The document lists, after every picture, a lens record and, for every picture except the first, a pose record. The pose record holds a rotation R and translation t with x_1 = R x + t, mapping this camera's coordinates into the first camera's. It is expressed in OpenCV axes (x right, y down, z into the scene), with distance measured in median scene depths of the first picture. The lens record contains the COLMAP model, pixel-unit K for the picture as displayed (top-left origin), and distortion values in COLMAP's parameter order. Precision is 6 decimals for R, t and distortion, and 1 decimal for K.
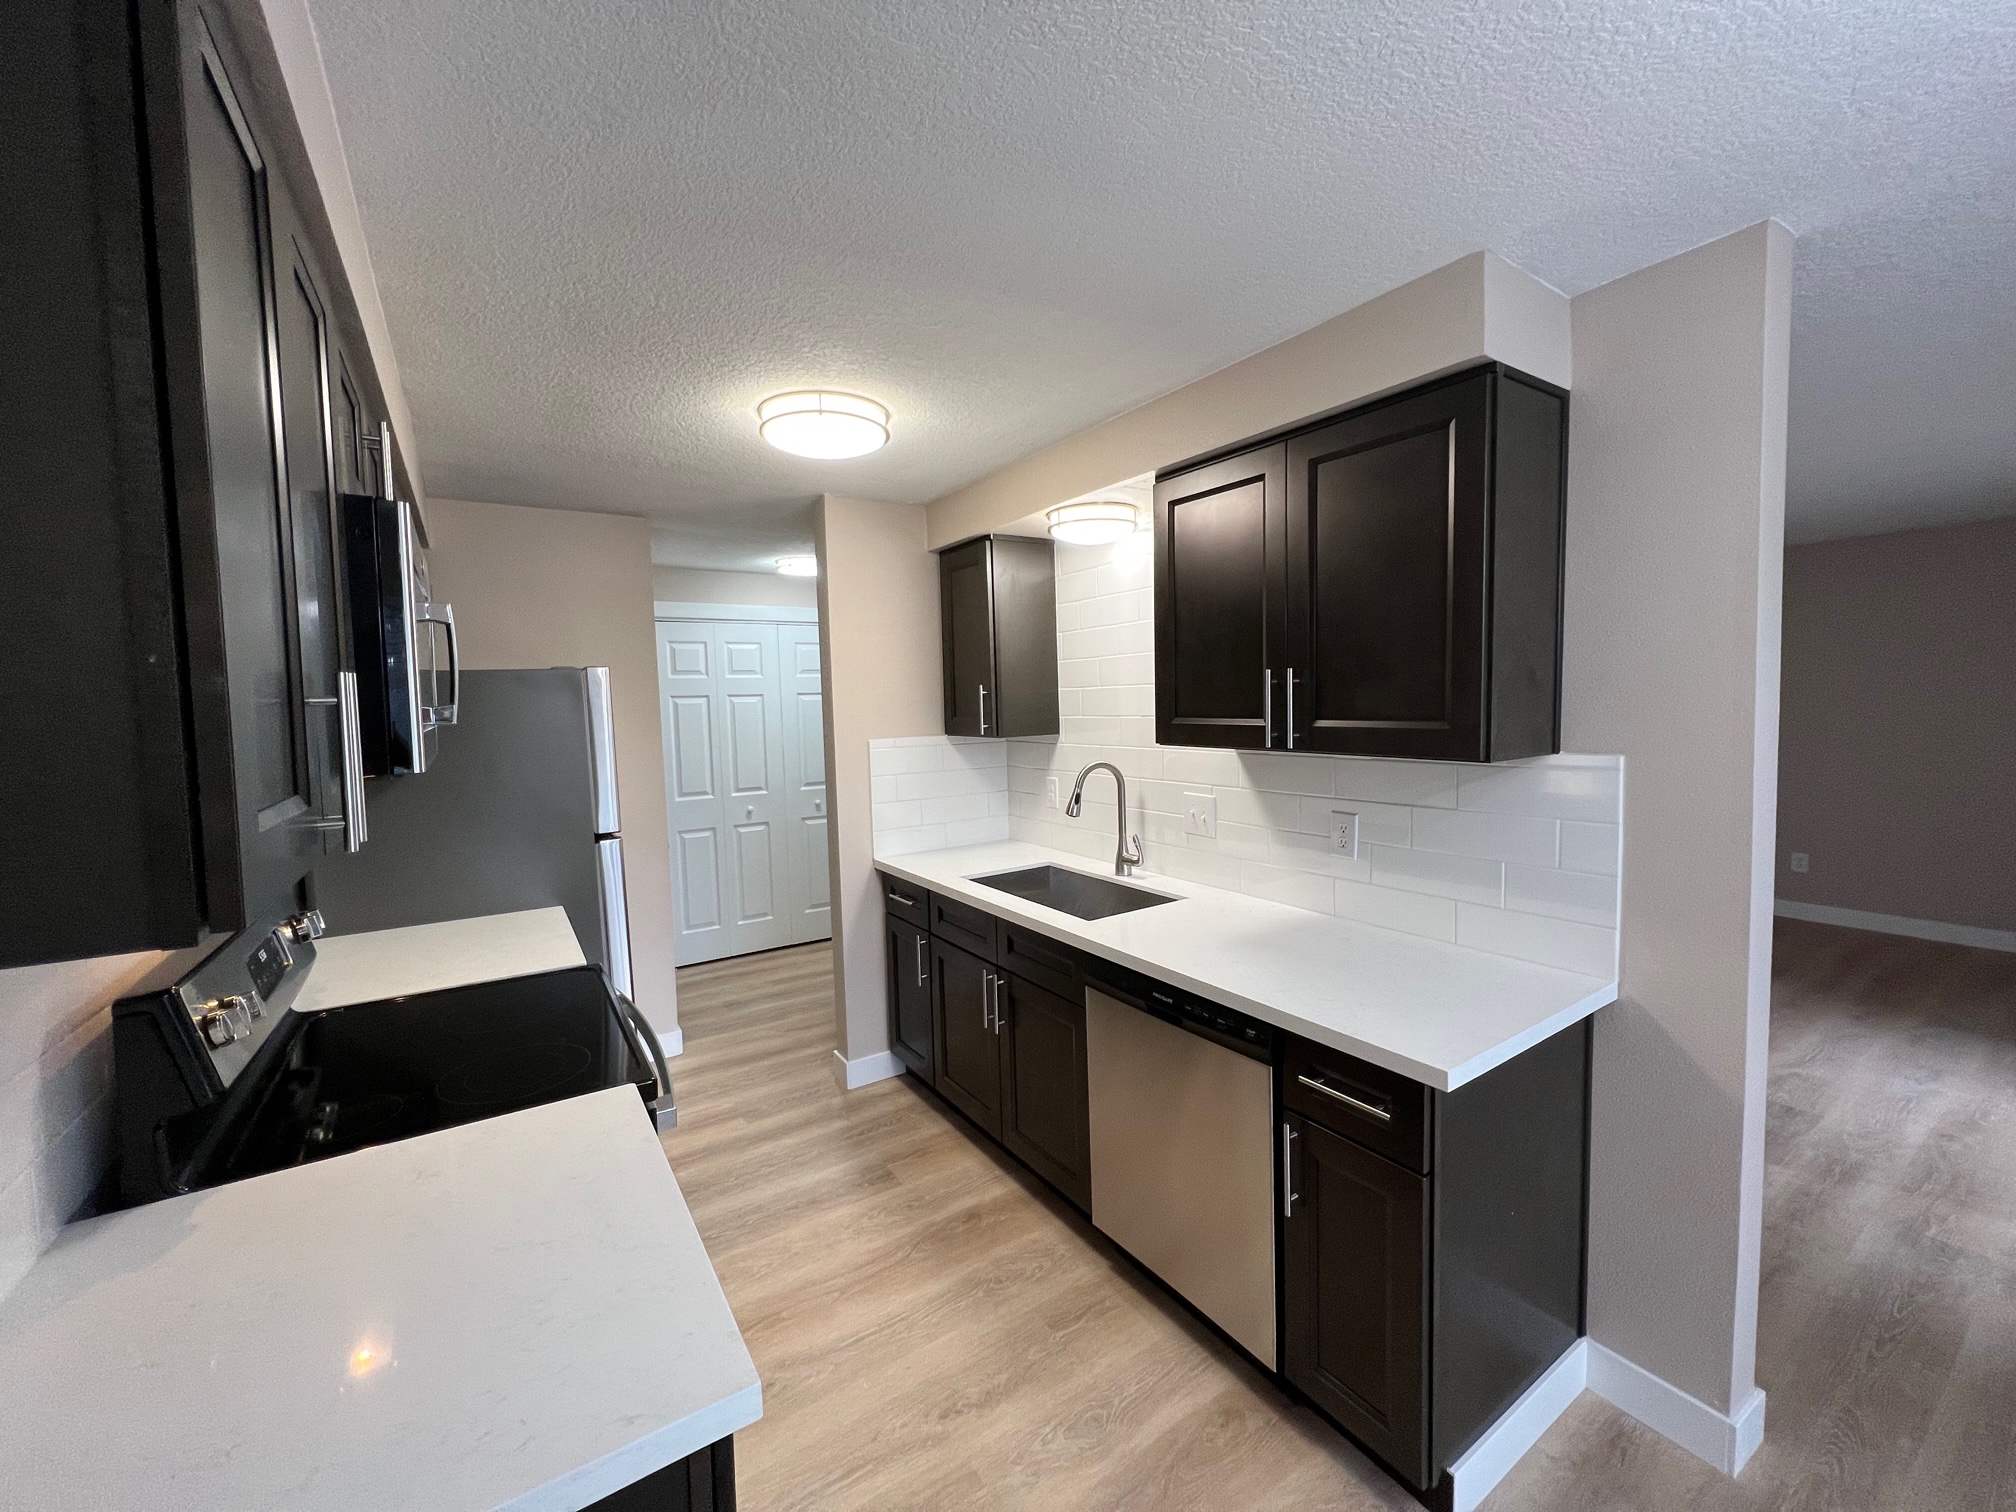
lens RADIAL K [[802.0, 0, 1003.9], [0, 802.0, 751.1], [0, 0, 1]] dist [0.000190, -0.000052]
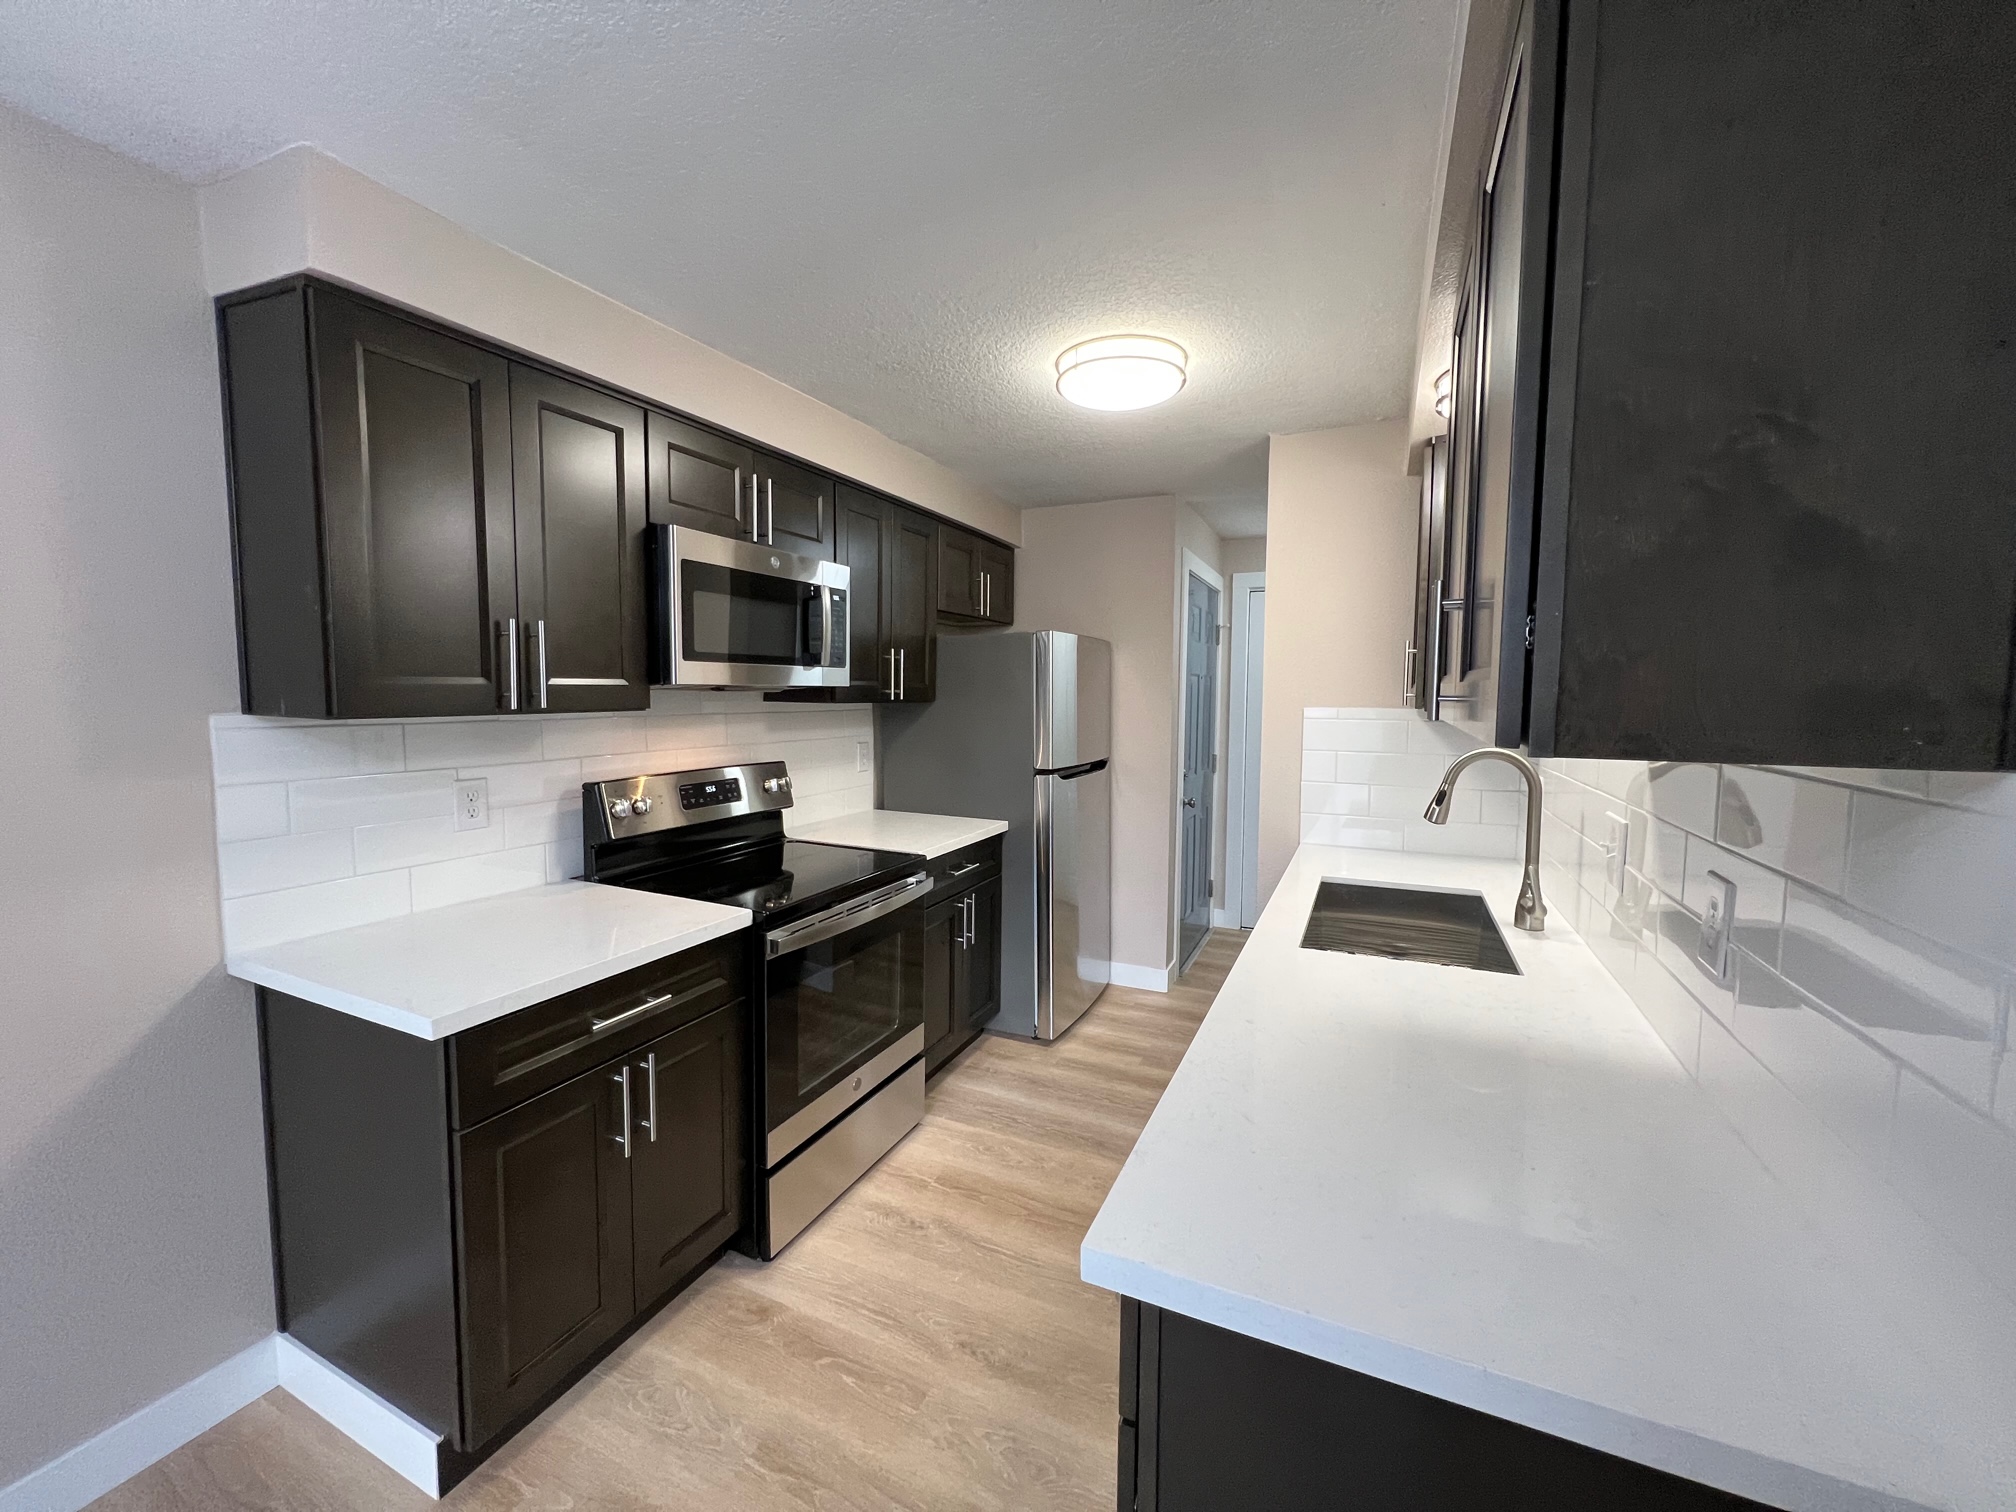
lens RADIAL K [[803.0, 0, 1002.9], [0, 803.0, 752.0], [0, 0, 1]] dist [-0.001164, -0.000258]
pose [[0.524149, 0.093510, -0.846477, 0.488614], [-0.074643, 0.995173, 0.063717, 0.003518], [0.848349, 0.029786, 0.528599, 0.311703]]
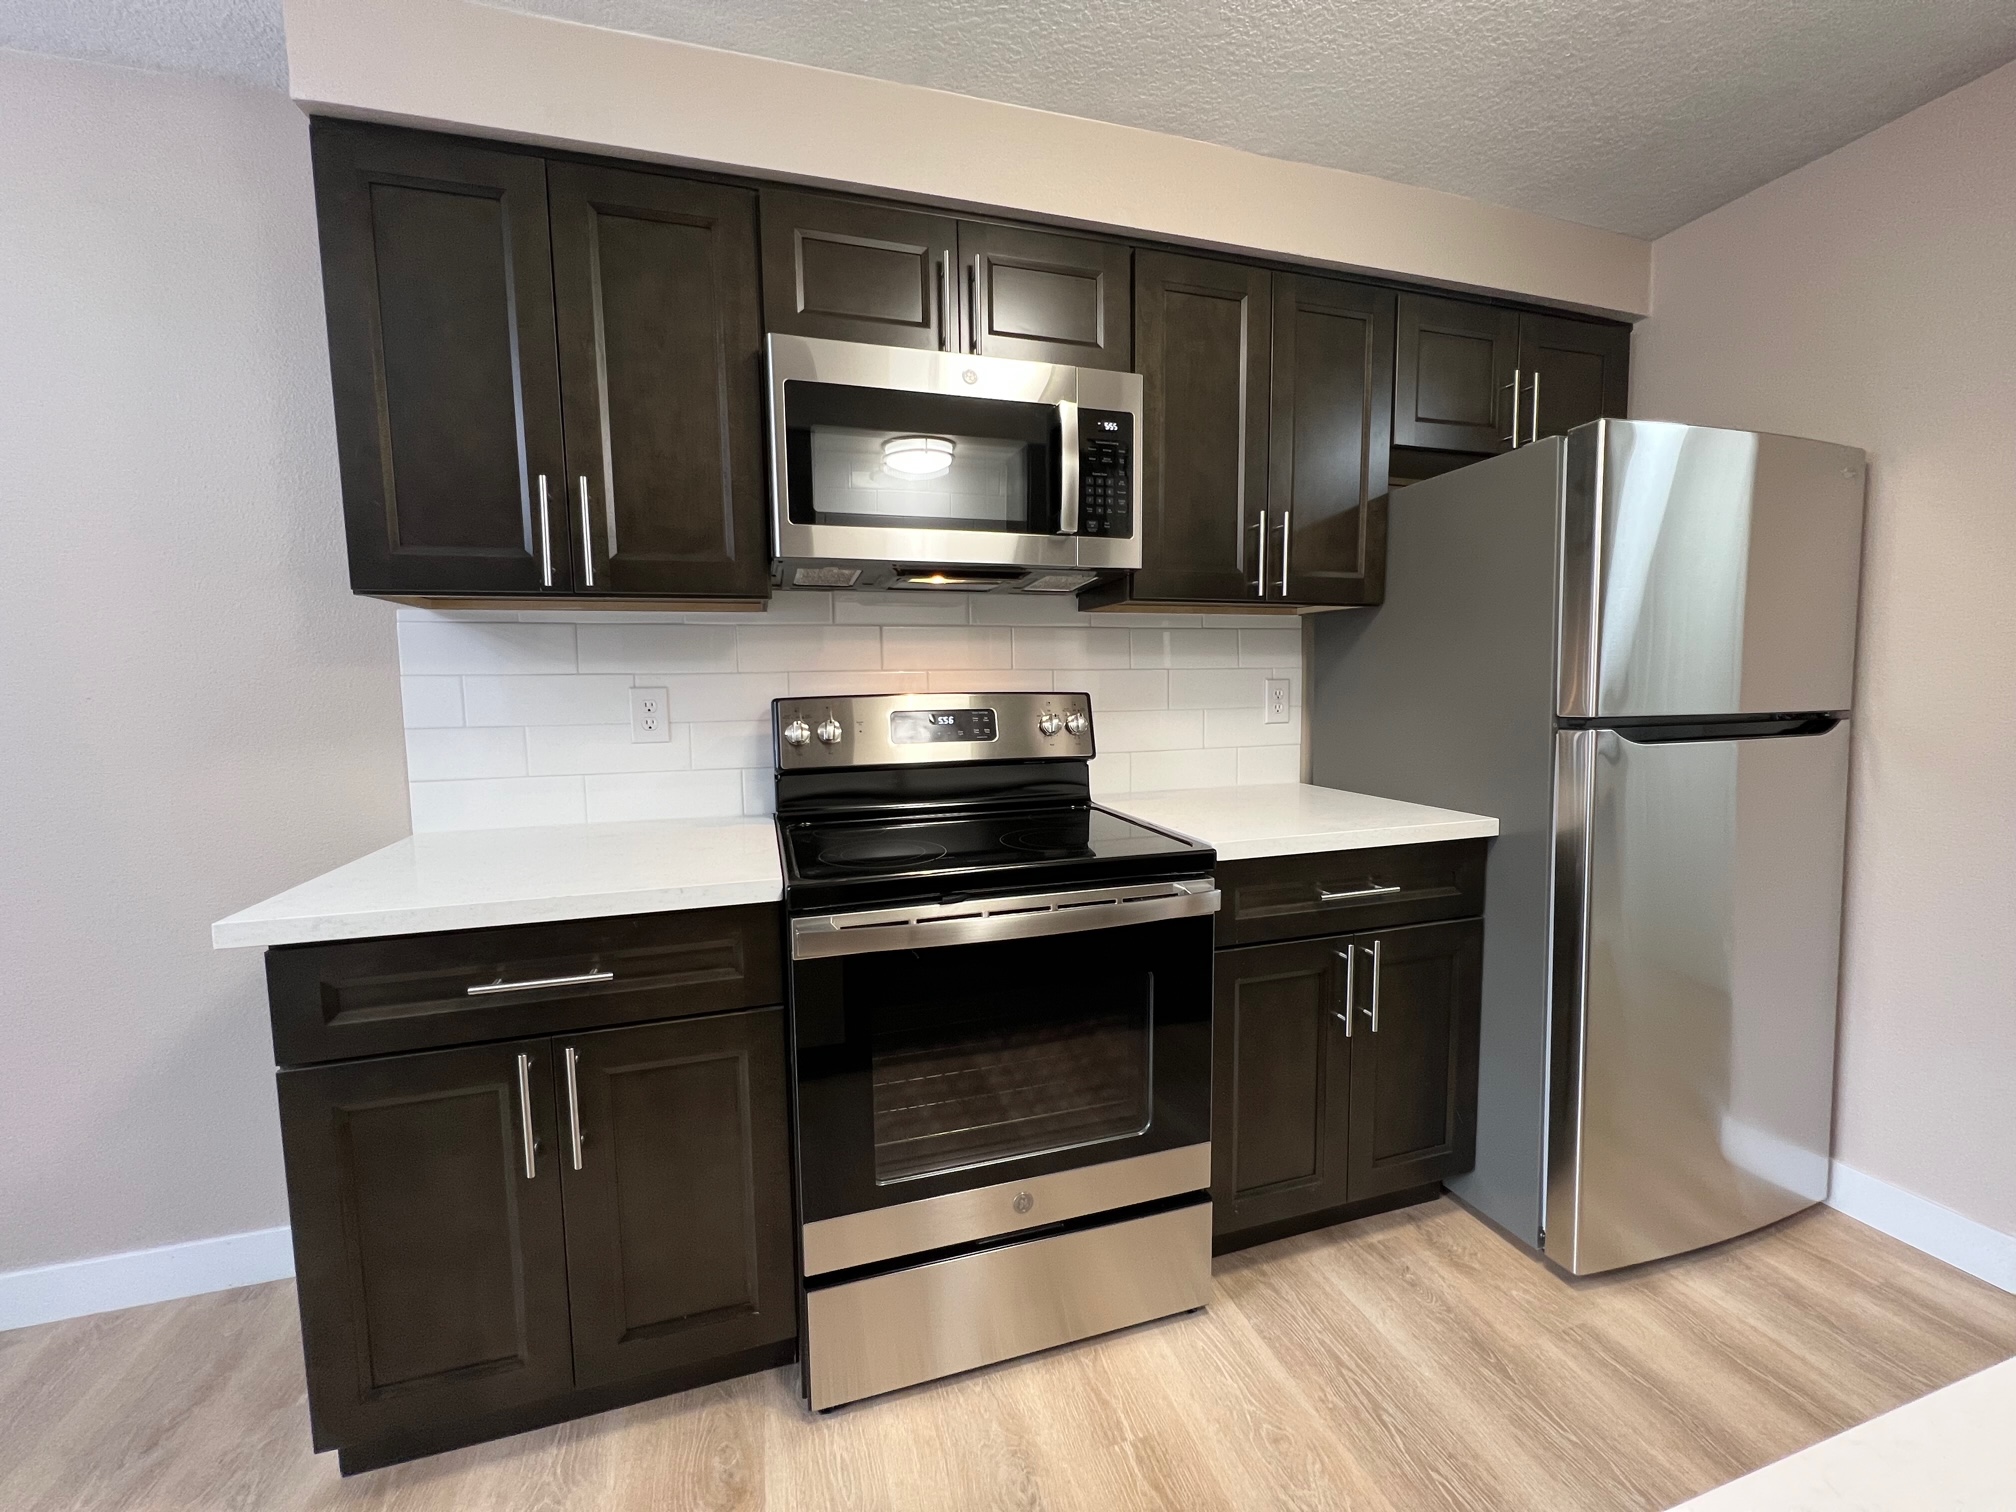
lens RADIAL K [[803.0, 0, 1002.9], [0, 803.0, 752.0], [0, 0, 1]] dist [-0.001164, -0.000258]
pose [[-0.275776, 0.106405, -0.955314, 0.177663], [-0.038201, 0.991856, 0.121503, 0.072344], [0.960462, 0.070001, -0.269466, 0.758514]]
